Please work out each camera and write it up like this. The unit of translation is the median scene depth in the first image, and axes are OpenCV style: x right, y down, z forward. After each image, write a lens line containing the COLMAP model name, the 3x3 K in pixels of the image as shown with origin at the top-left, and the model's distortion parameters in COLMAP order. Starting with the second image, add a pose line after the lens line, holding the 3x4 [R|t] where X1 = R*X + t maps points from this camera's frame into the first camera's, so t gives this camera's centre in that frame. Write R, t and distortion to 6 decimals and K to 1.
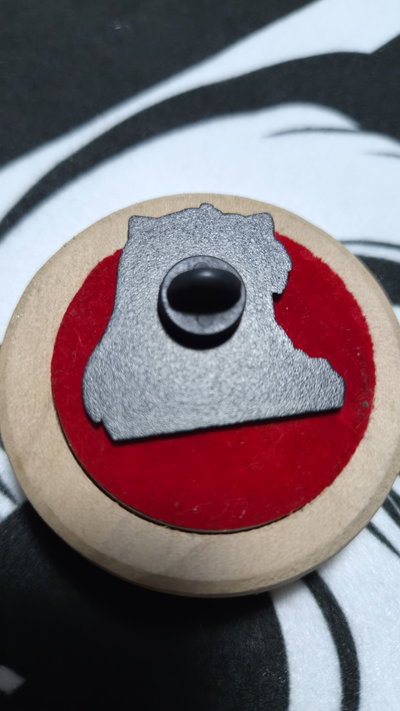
lens RADIAL K [[522.3, 0, 194.4], [0, 522.3, 345.5], [0, 0, 1]] dist [-0.076527, 0.015088]
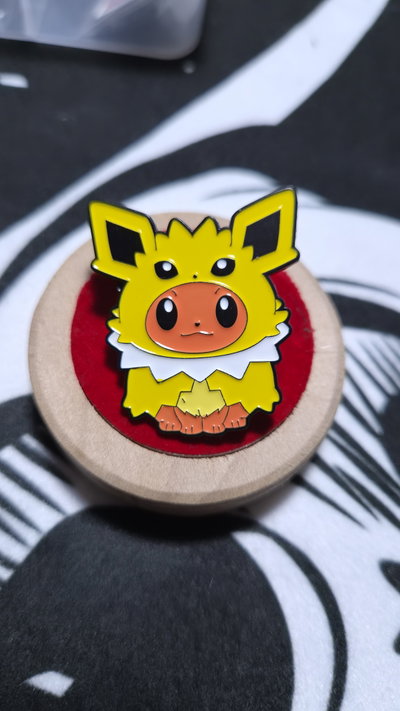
lens RADIAL K [[522.3, 0, 197.7], [0, 522.3, 353.3], [0, 0, 1]] dist [-0.076527, 0.015088]
pose [[0.982867, -0.125473, 0.135013, -0.093015], [0.133475, 0.989692, -0.051911, 0.009930], [-0.127107, 0.069043, 0.989483, -0.201741]]
